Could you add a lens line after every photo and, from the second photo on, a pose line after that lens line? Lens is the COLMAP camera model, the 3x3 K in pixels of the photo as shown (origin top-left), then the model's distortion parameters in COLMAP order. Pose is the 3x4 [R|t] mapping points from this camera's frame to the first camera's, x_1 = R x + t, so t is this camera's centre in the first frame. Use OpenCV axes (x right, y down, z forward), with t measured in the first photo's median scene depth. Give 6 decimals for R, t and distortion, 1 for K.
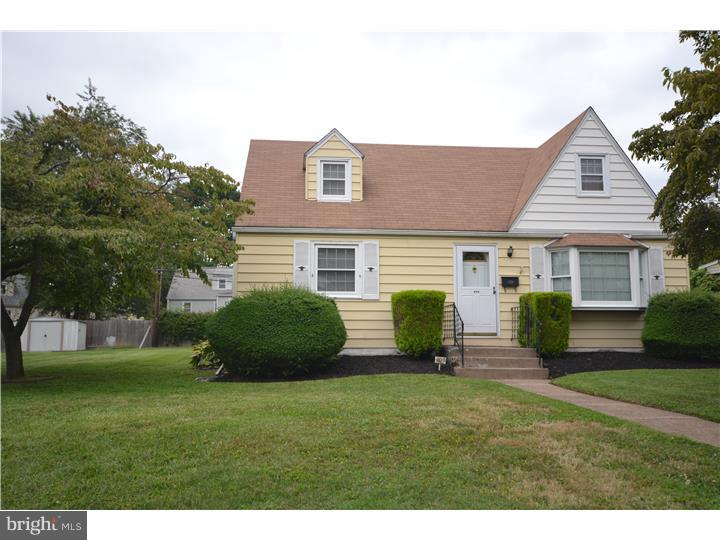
lens RADIAL K [[320.3, 0, 360.0], [0, 320.3, 267.1], [0, 0, 1]] dist [0.003008, 0.001047]
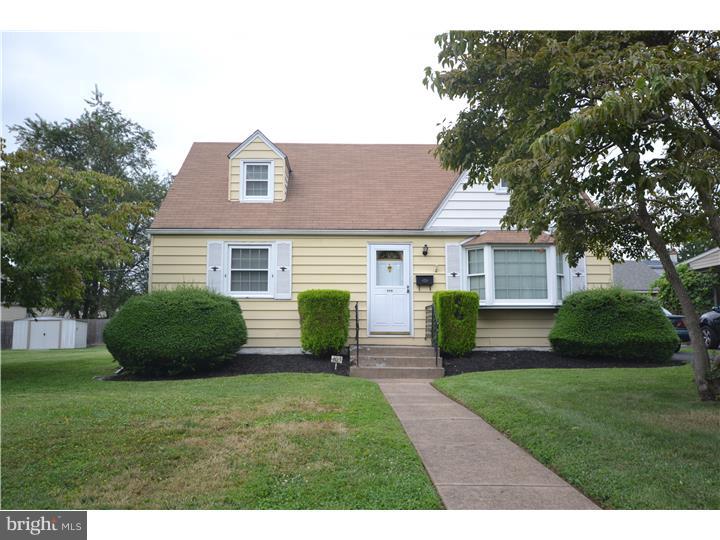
lens RADIAL K [[320.3, 0, 363.7], [0, 320.3, 266.6], [0, 0, 1]] dist [0.003008, 0.001047]
pose [[0.999223, -0.009169, -0.038332, 0.320290], [0.009370, 0.999943, 0.005046, -0.003775], [0.038283, -0.005401, 0.999252, 0.001002]]
